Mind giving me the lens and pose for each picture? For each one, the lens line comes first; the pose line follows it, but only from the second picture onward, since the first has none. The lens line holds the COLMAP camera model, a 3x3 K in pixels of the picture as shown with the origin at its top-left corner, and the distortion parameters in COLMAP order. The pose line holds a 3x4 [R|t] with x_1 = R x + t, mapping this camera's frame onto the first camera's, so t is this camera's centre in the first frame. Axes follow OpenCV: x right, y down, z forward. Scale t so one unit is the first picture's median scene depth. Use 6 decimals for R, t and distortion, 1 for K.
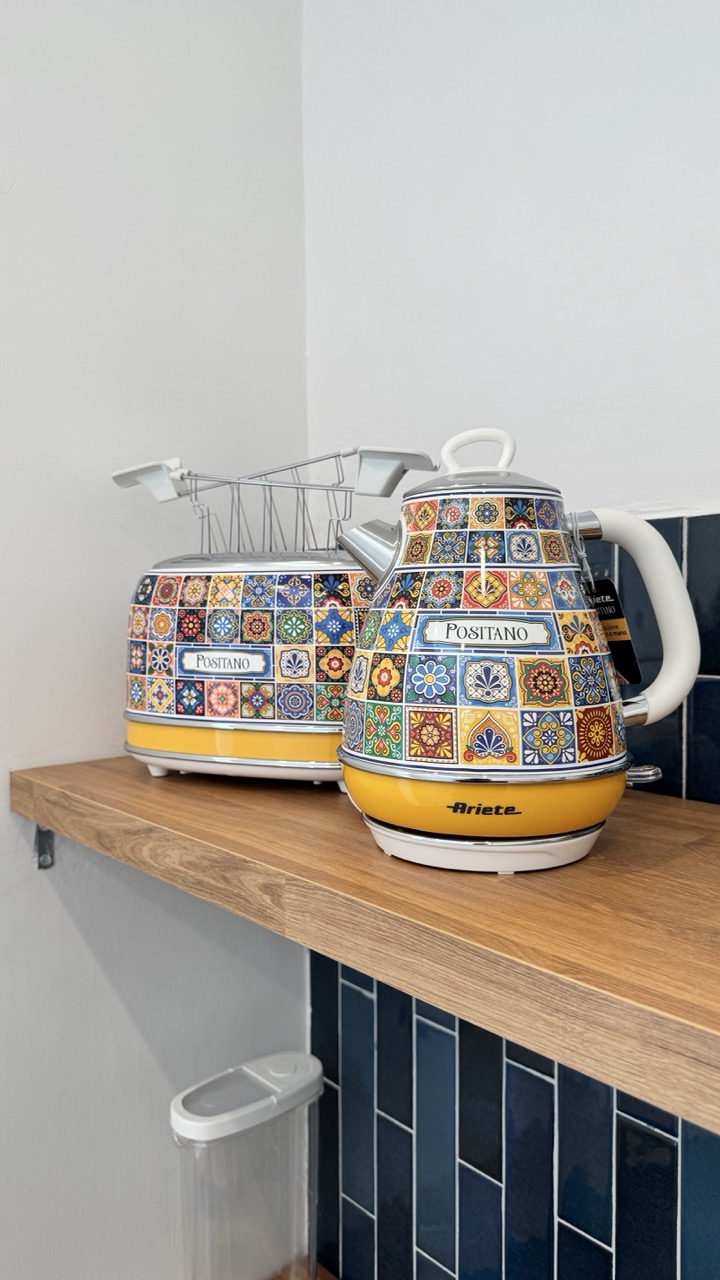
lens RADIAL K [[899.0, 0, 372.1], [0, 899.0, 641.9], [0, 0, 1]] dist [0.060955, -0.044807]
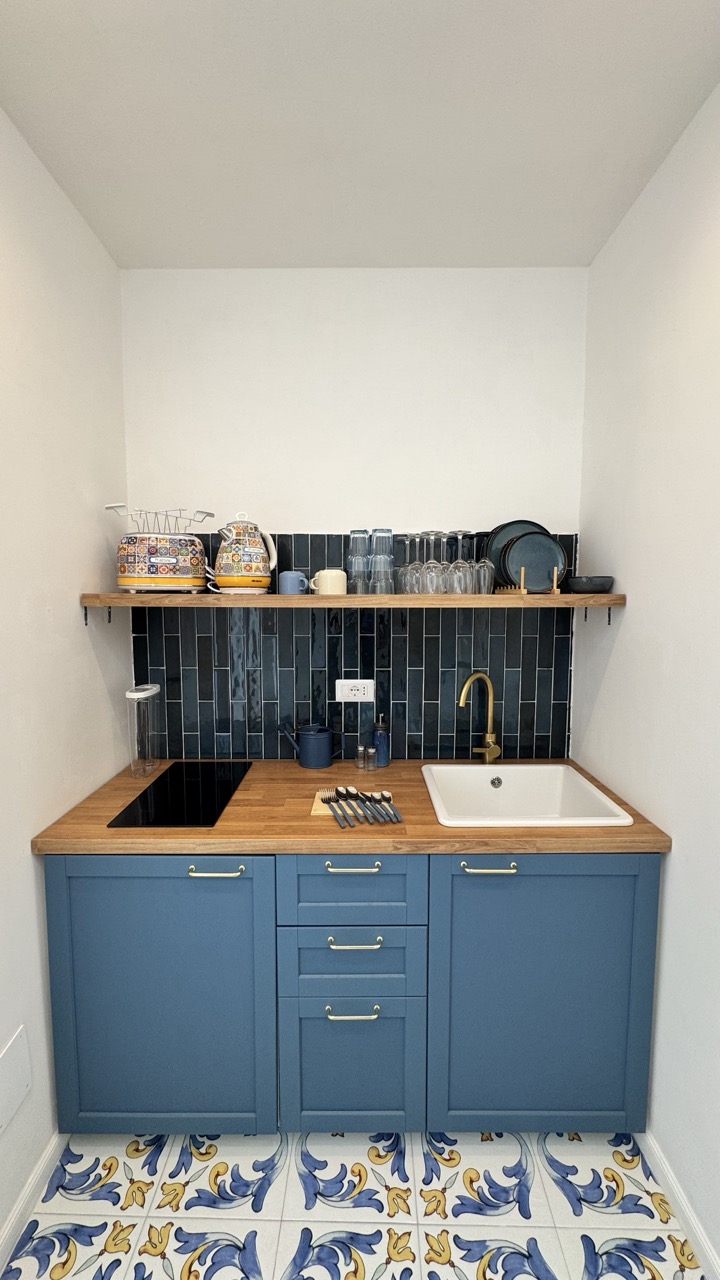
lens RADIAL K [[514.3, 0, 356.3], [0, 514.3, 636.0], [0, 0, 1]] dist [0.002877, -0.000304]
pose [[0.666441, -0.056480, 0.743416, -1.337743], [0.029030, 0.998336, 0.049823, 0.274157], [-0.744993, -0.011623, 0.666971, -1.160914]]
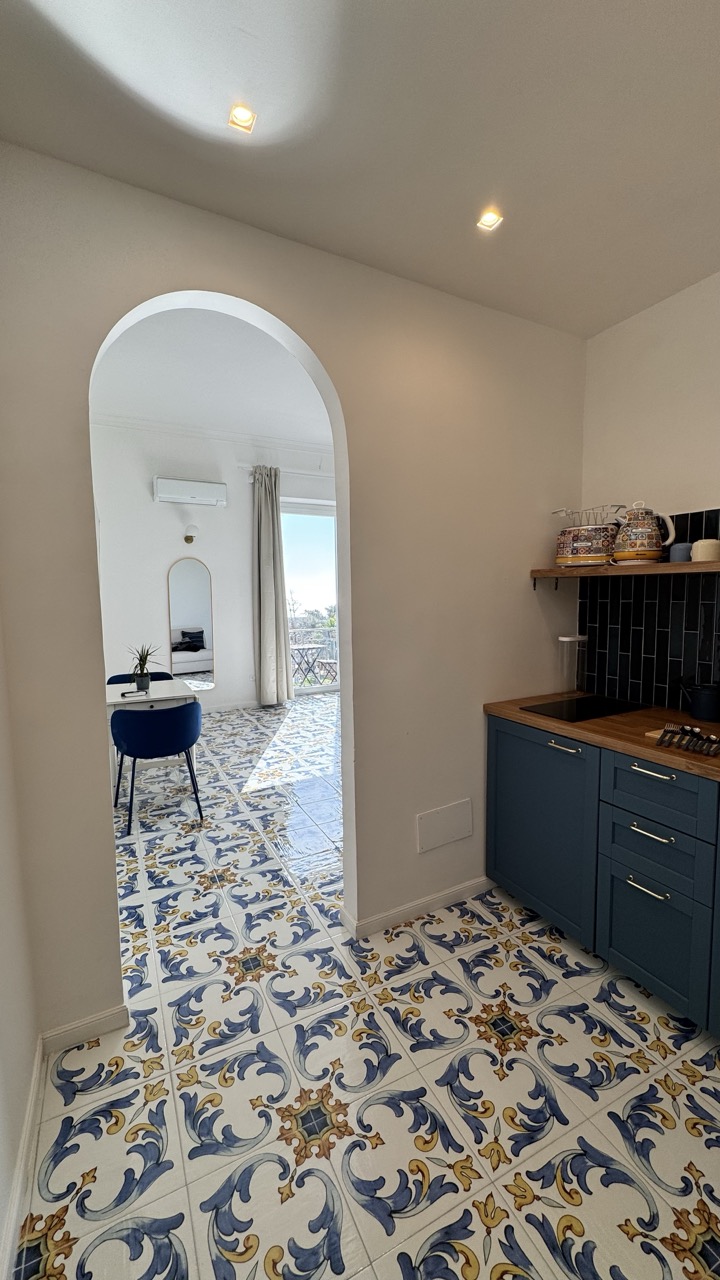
lens RADIAL K [[514.3, 0, 365.5], [0, 514.3, 636.3], [0, 0, 1]] dist [0.002877, -0.000304]
pose [[0.972331, 0.020224, -0.232729, -0.746982], [-0.011069, 0.999115, 0.040576, 0.495867], [0.233344, -0.036877, 0.971695, -2.529149]]
